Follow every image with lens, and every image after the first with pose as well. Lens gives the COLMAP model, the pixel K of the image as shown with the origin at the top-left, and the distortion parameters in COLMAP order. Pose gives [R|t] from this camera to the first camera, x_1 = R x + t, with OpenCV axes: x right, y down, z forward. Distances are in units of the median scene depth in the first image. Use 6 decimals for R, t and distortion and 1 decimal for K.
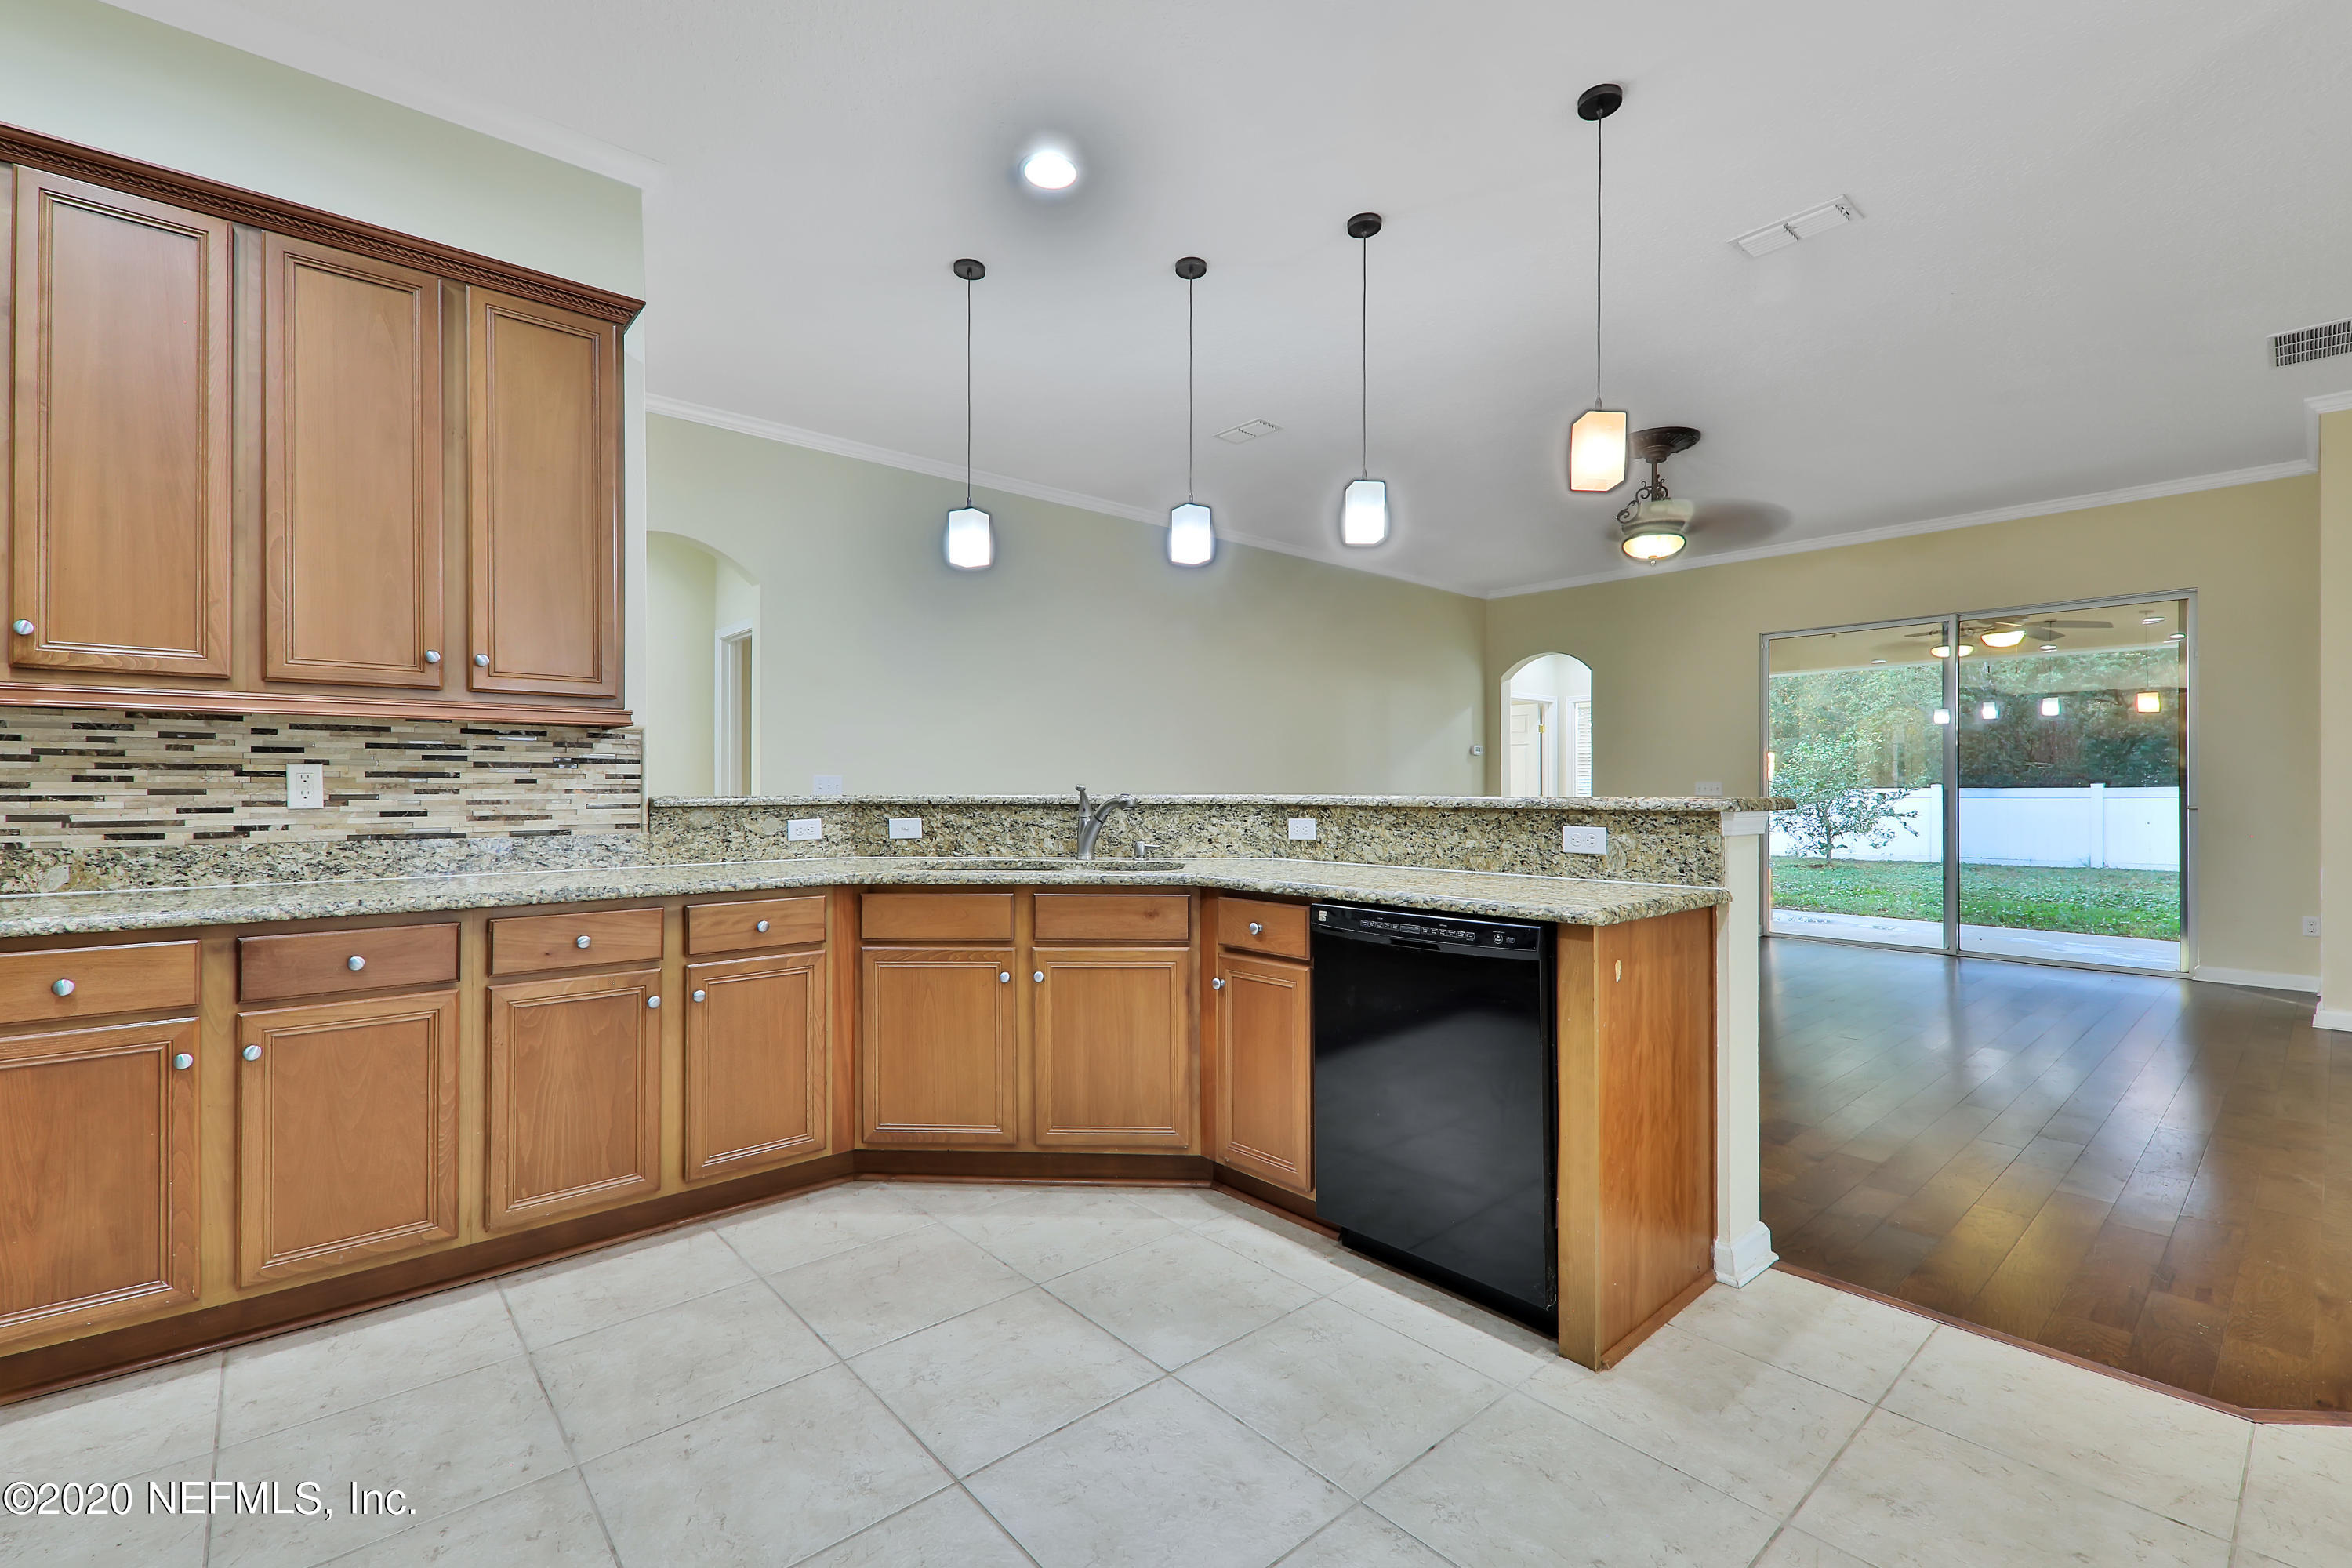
lens RADIAL K [[1021.0, 0, 1245.4], [0, 1021.0, 796.1], [0, 0, 1]] dist [0.000978, 0.000962]
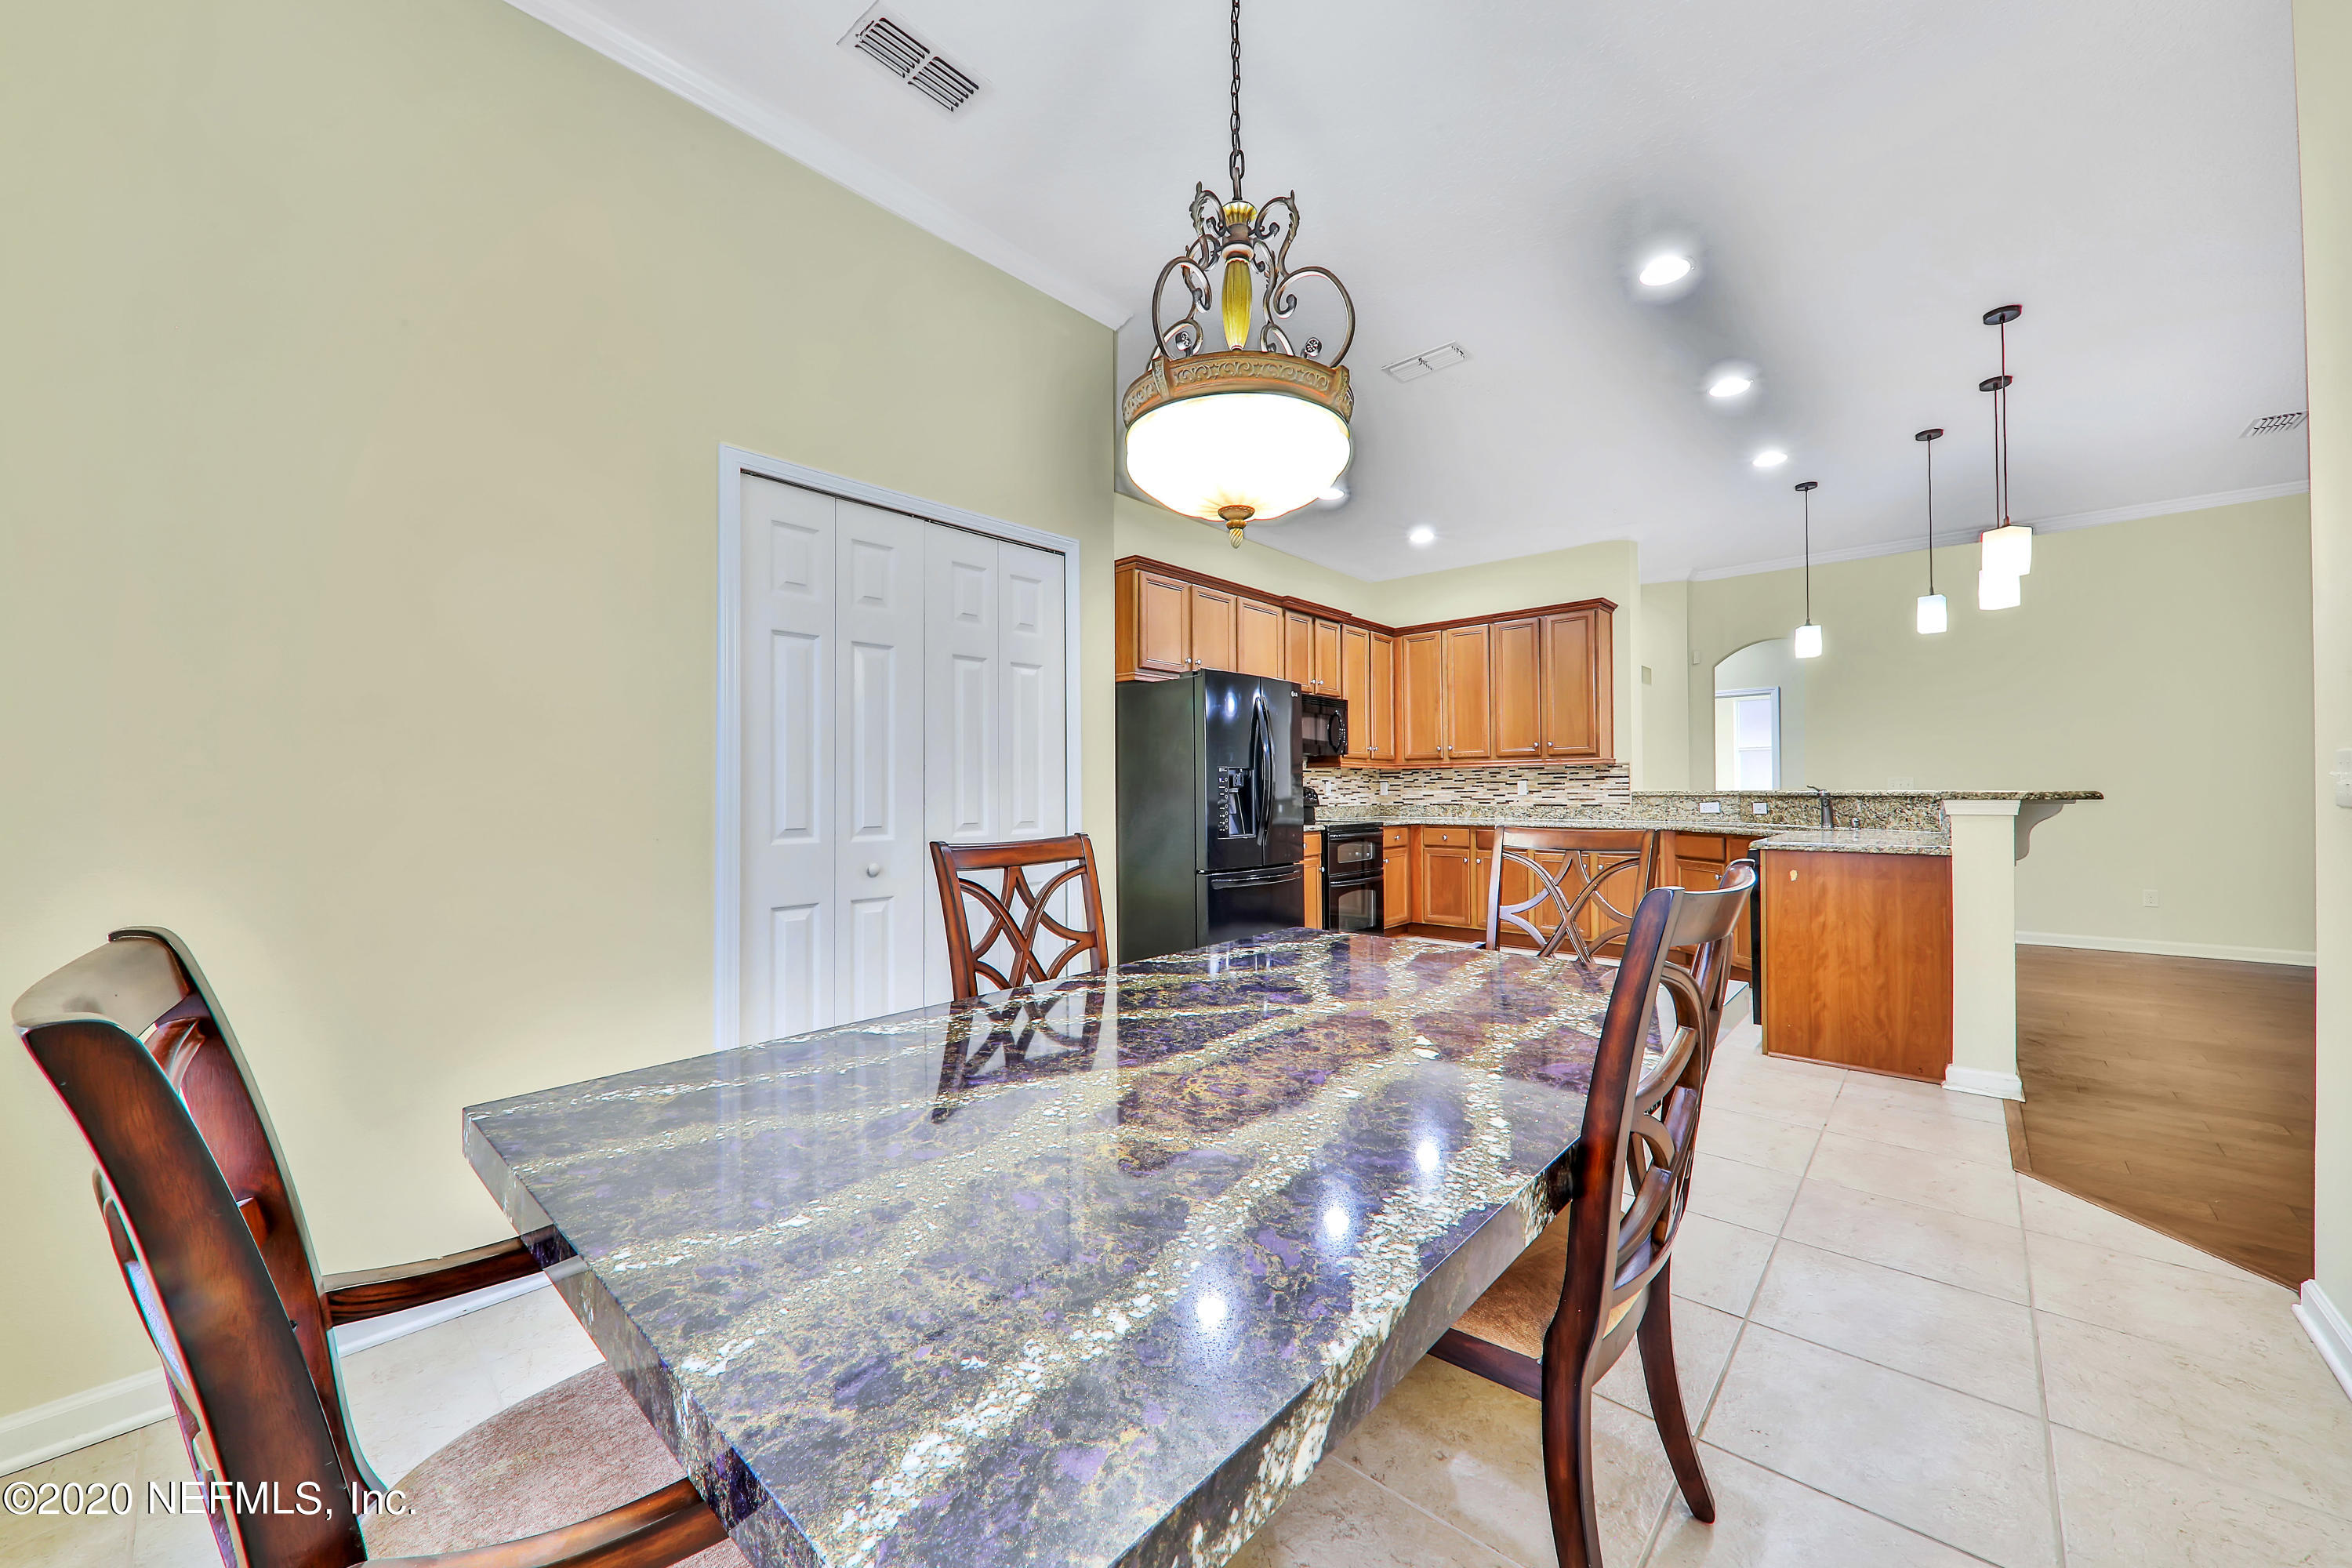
lens RADIAL K [[879.5, 0, 1148.1], [0, 879.5, 785.4], [0, 0, 1]] dist [0.001990, -0.000006]
pose [[0.090673, -0.007017, -0.995856, 1.645557], [0.000790, 0.999975, -0.006974, 0.000162], [0.995880, -0.000155, 0.090677, -0.367360]]
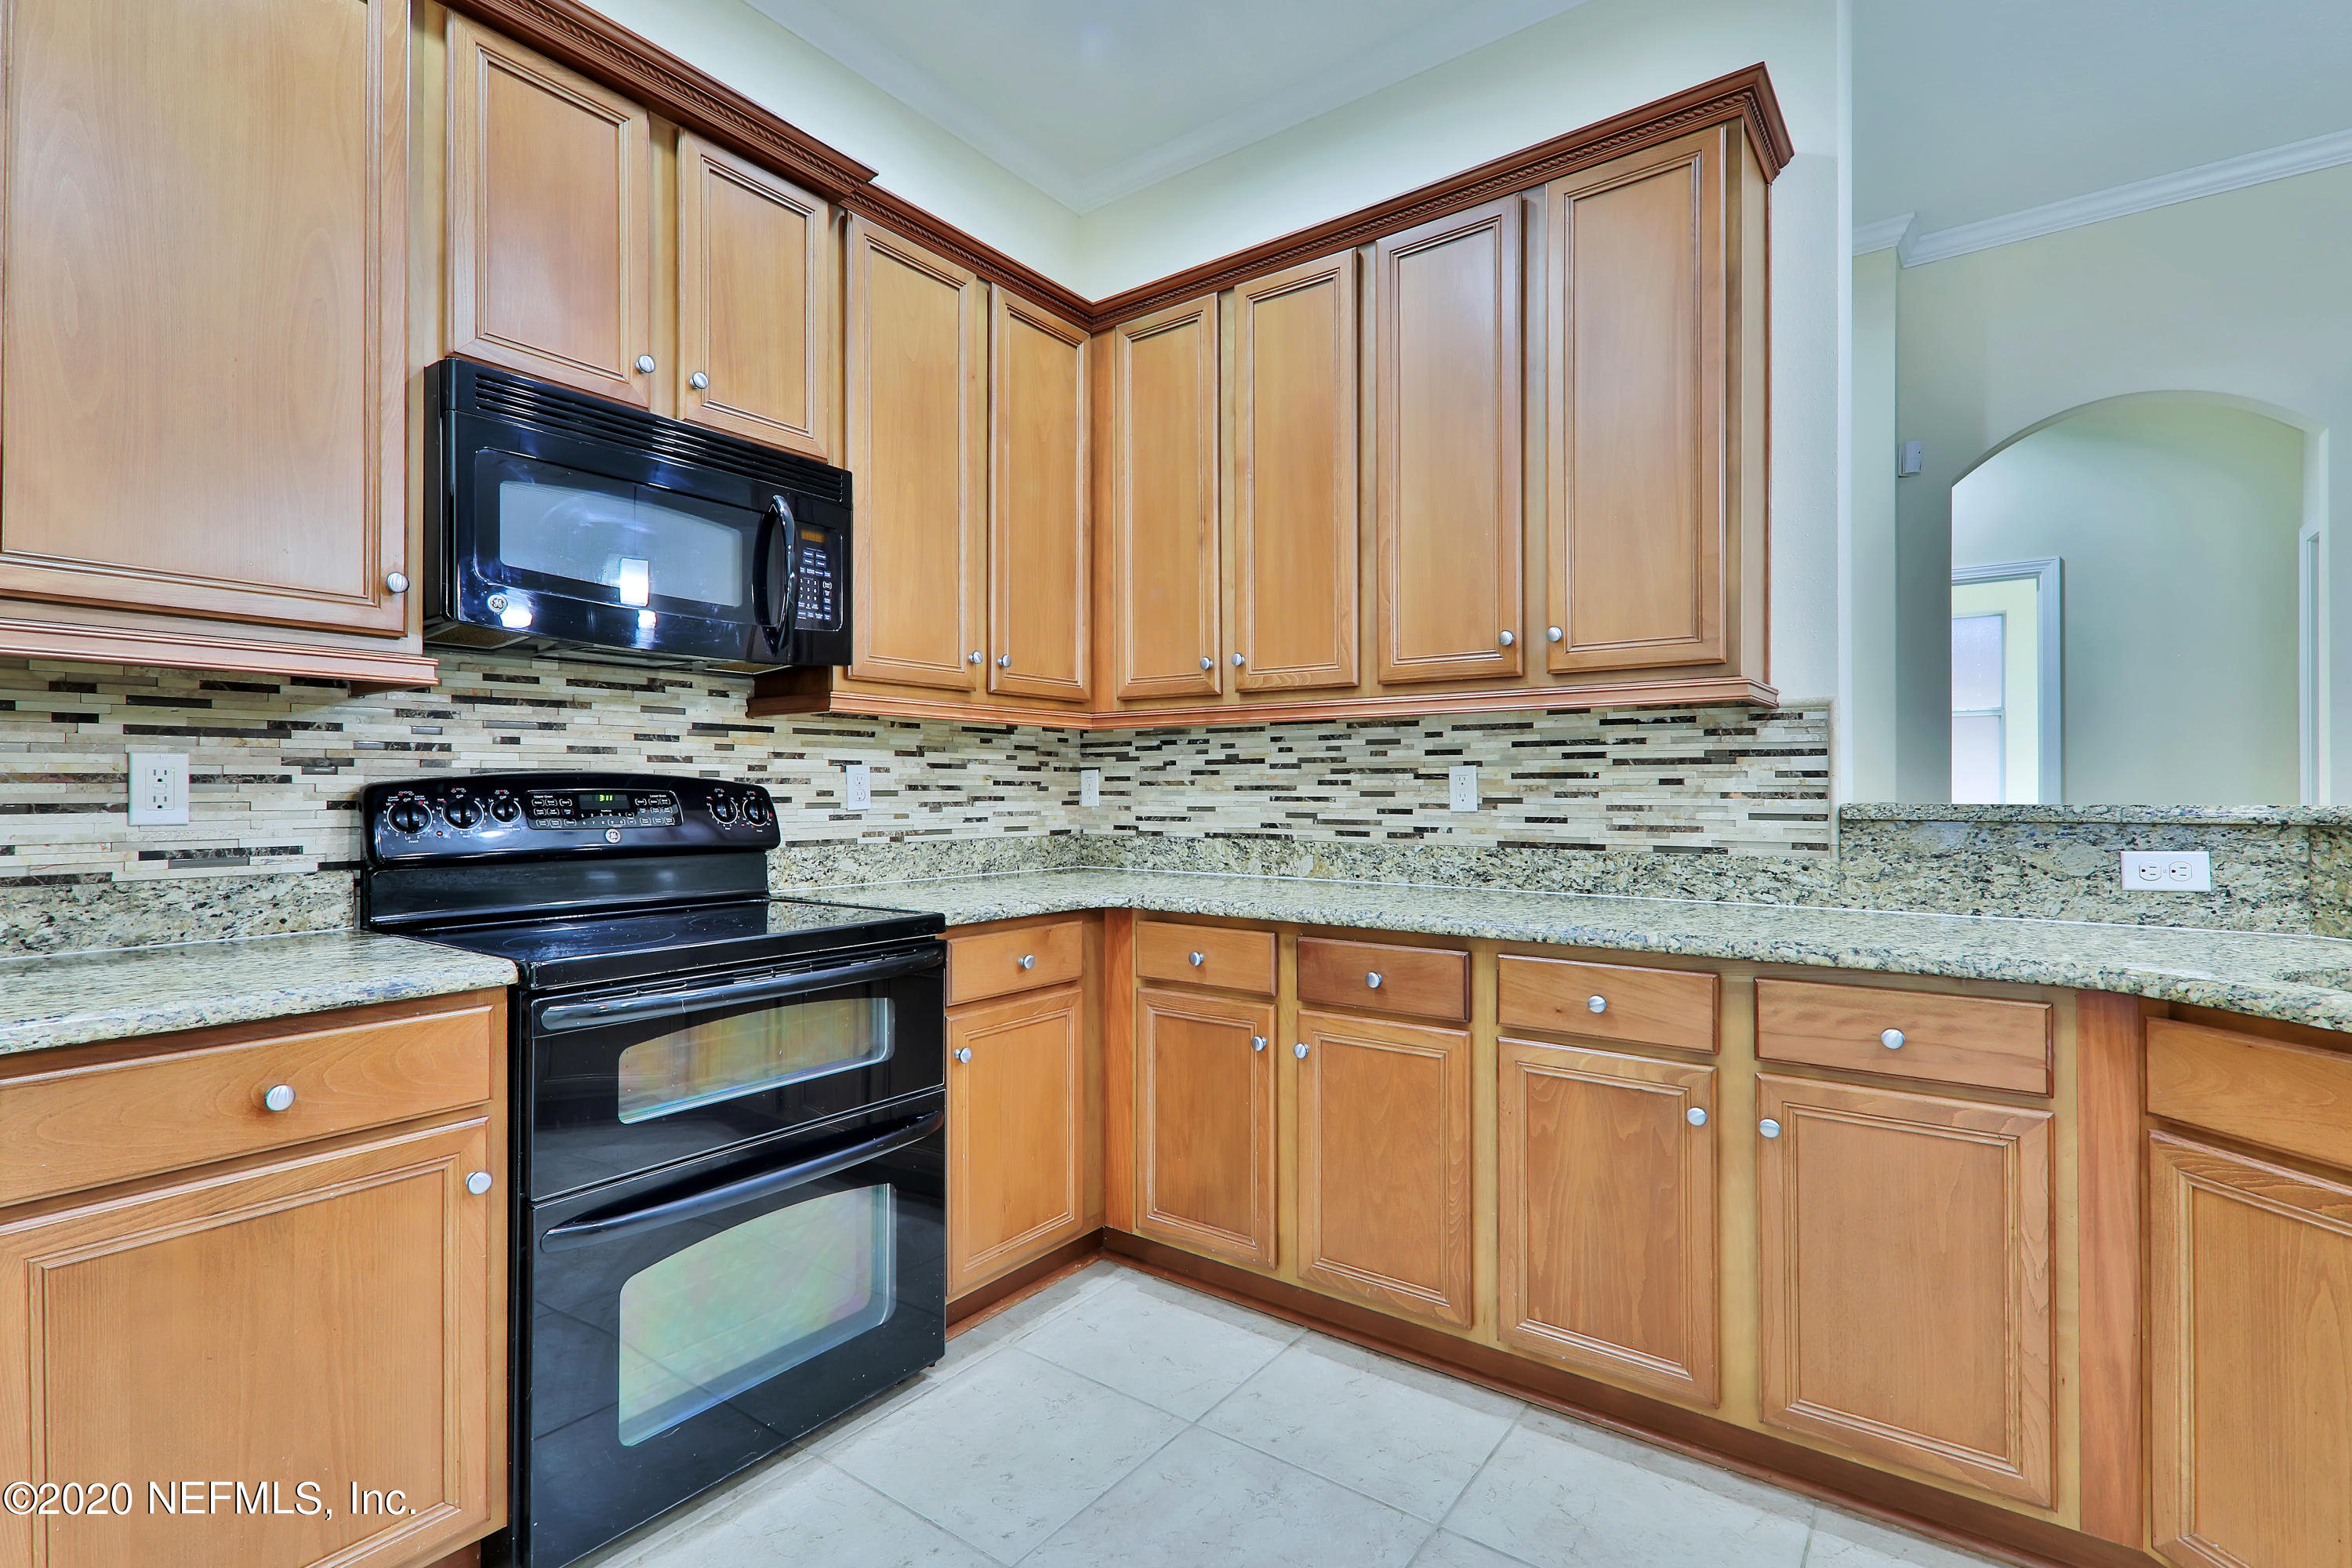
lens RADIAL K [[1109.7, 0, 1091.0], [0, 1109.7, 781.6], [0, 0, 1]] dist [0.010796, -0.000142]
pose [[0.139225, -0.005411, -0.990246, 0.081047], [-0.006134, 0.999961, -0.006327, -0.007633], [0.990242, 0.006955, 0.139187, 0.511251]]
